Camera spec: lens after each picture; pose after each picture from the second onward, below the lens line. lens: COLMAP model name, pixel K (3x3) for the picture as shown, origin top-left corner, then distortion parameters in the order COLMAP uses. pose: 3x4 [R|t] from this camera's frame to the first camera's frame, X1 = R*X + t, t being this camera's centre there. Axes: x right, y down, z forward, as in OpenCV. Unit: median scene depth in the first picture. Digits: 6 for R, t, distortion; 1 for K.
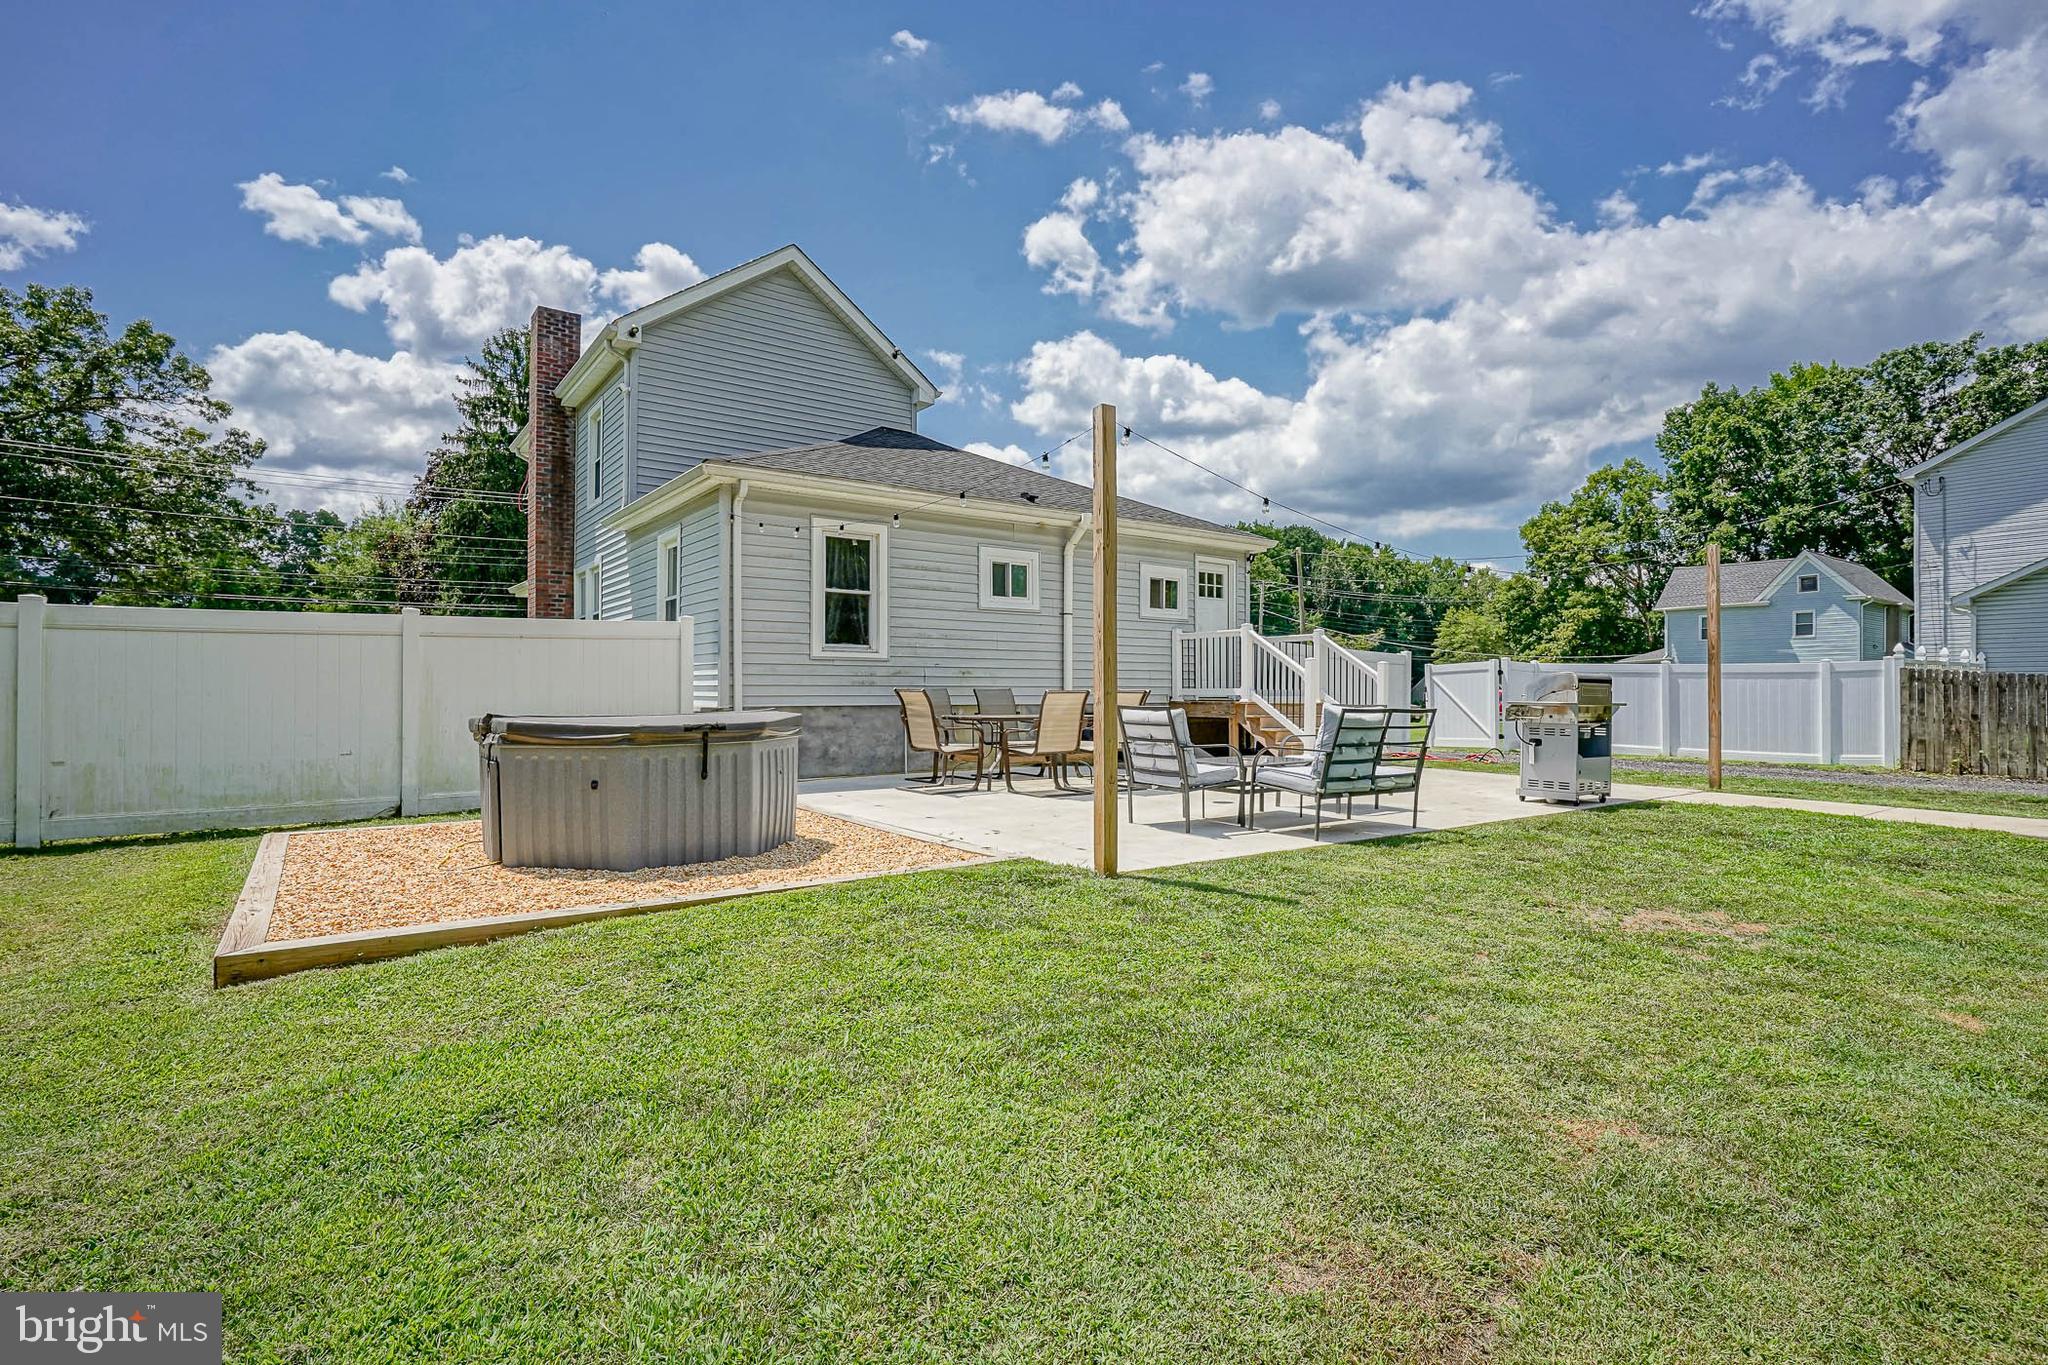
lens RADIAL K [[975.2, 0, 1030.7], [0, 975.2, 682.4], [0, 0, 1]] dist [-0.009369, 0.004807]
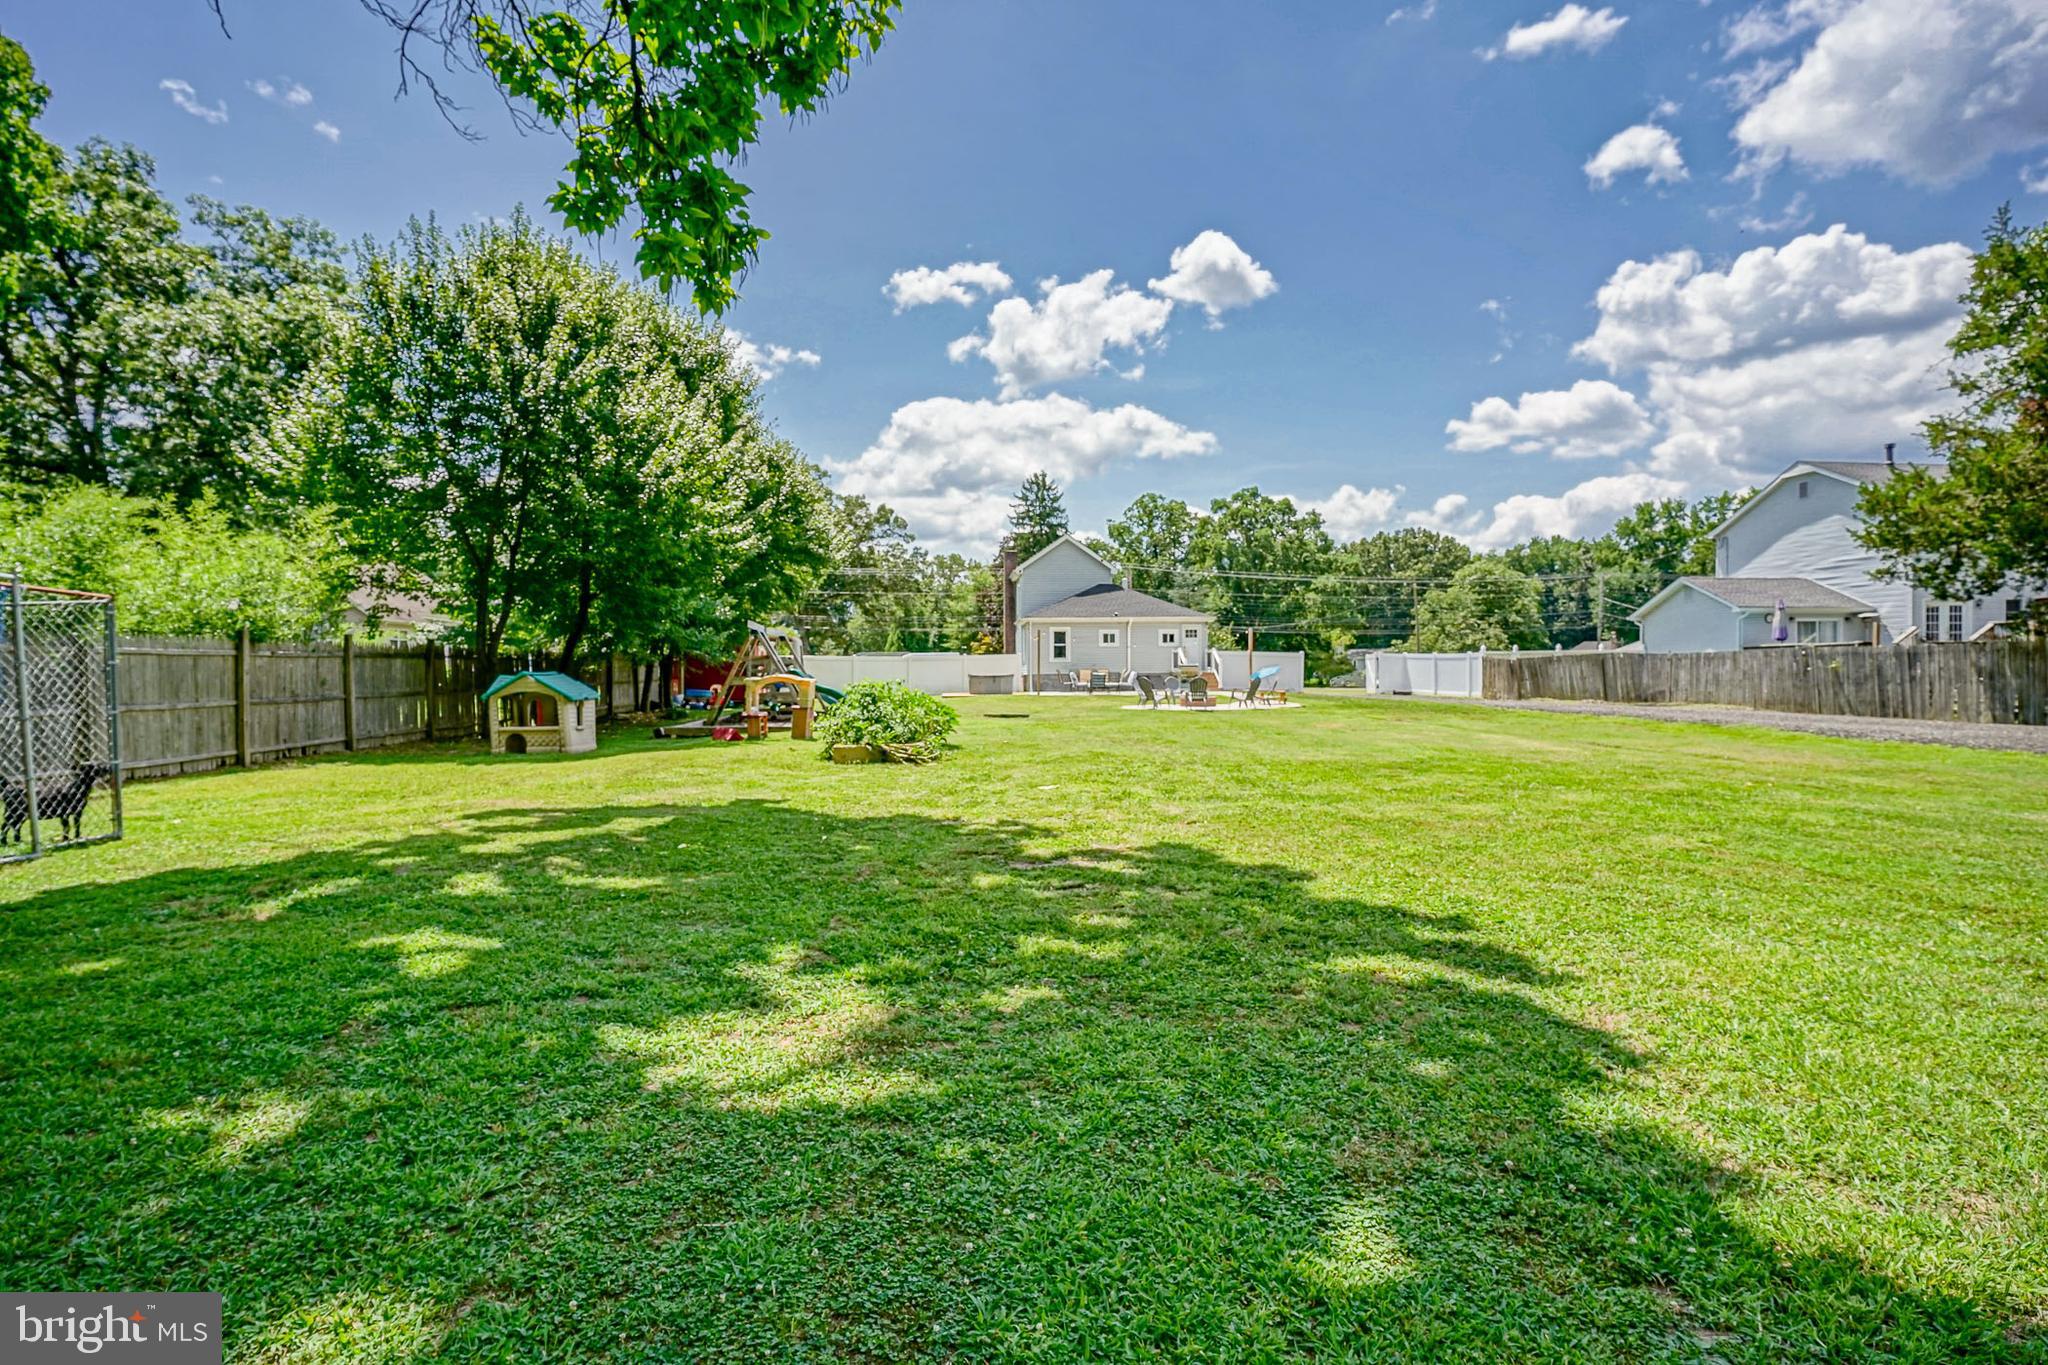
lens RADIAL K [[1024.8, 0, 1032.6], [0, 1024.8, 650.5], [0, 0, 1]] dist [-0.005118, 0.003358]
pose [[0.853078, -0.016933, -0.521509, 0.590544], [0.013672, 0.999856, -0.010099, -0.009052], [0.521604, 0.001485, 0.853186, -0.817060]]
